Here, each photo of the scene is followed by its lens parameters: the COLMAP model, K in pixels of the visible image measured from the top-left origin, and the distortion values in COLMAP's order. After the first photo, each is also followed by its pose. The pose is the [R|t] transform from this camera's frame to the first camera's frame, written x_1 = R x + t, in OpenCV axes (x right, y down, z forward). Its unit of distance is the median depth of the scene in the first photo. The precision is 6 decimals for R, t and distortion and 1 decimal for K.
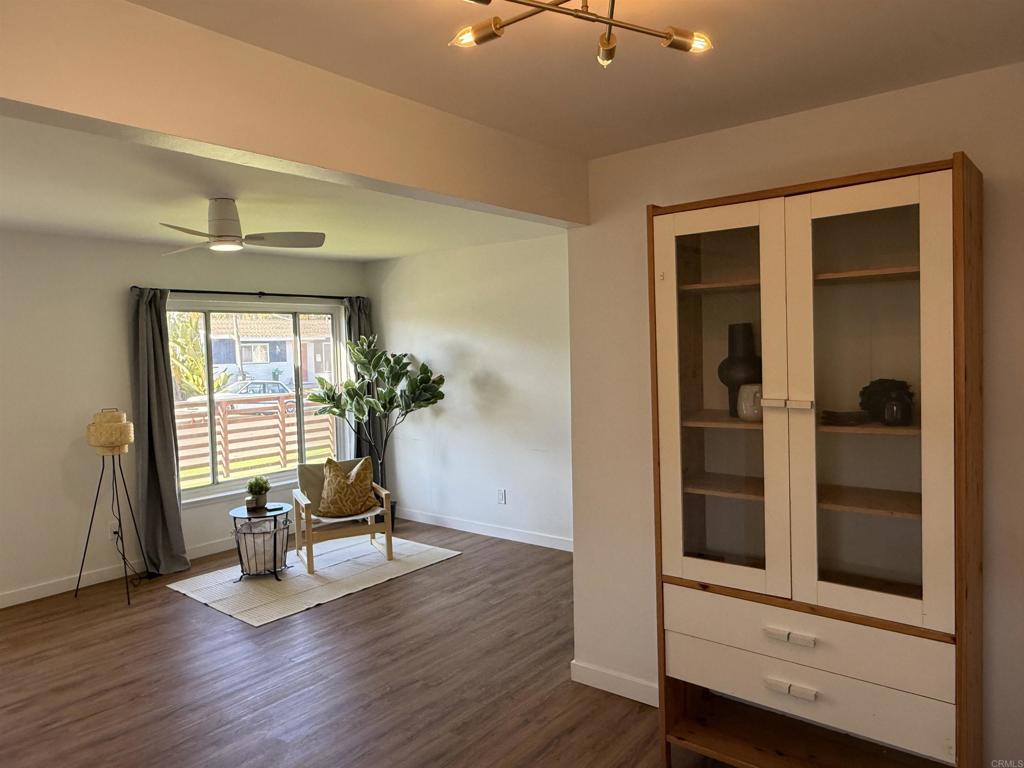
lens RADIAL K [[699.6, 0, 517.4], [0, 699.6, 388.2], [0, 0, 1]] dist [0.002639, -0.009285]
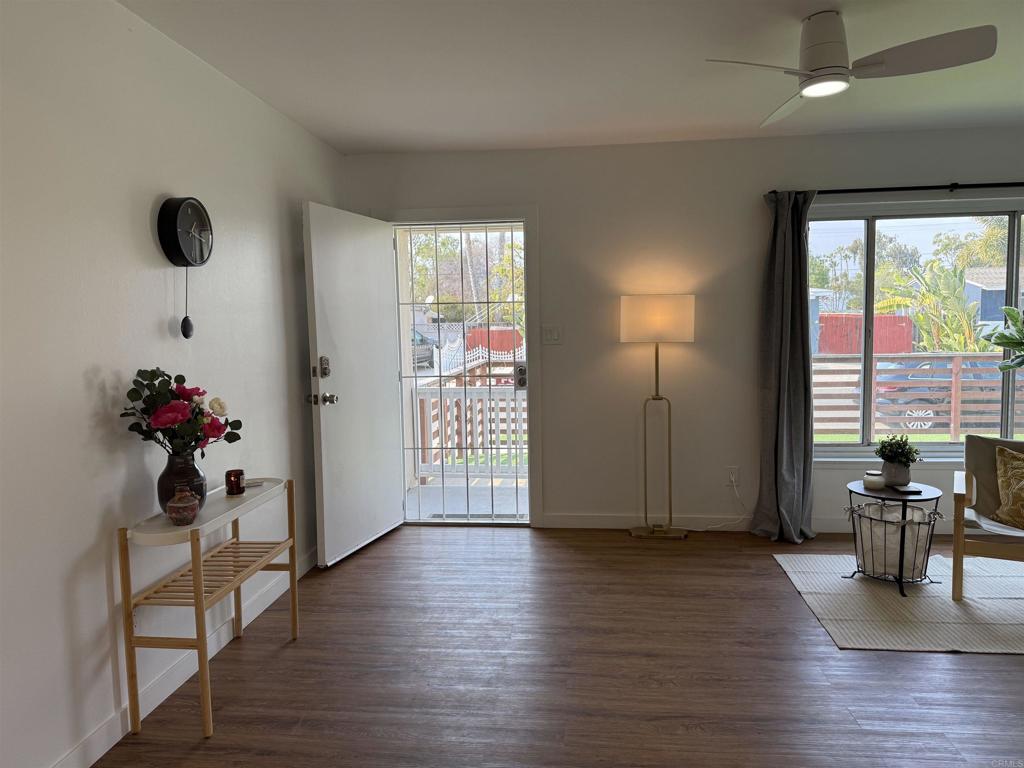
lens RADIAL K [[708.3, 0, 514.4], [0, 708.3, 388.4], [0, 0, 1]] dist [0.027951, -0.036416]
pose [[0.526086, 0.097450, -0.844830, 0.025208], [-0.051158, 0.995240, 0.082942, 0.032122], [0.848891, -0.000415, 0.528567, 0.286199]]
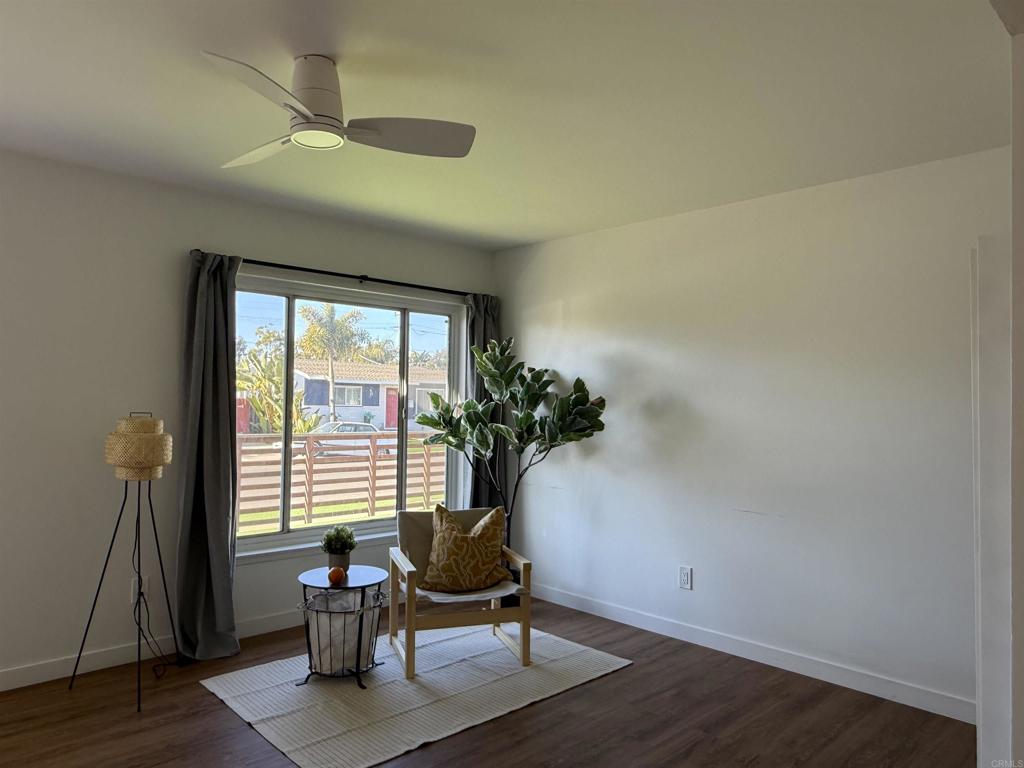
lens RADIAL K [[708.3, 0, 512.6], [0, 708.3, 398.9], [0, 0, 1]] dist [0.027951, -0.036416]
pose [[0.990664, 0.040713, -0.130107, -0.118043], [-0.049517, 0.996645, -0.065166, 0.039188], [0.127017, 0.071000, 0.989356, 0.318075]]
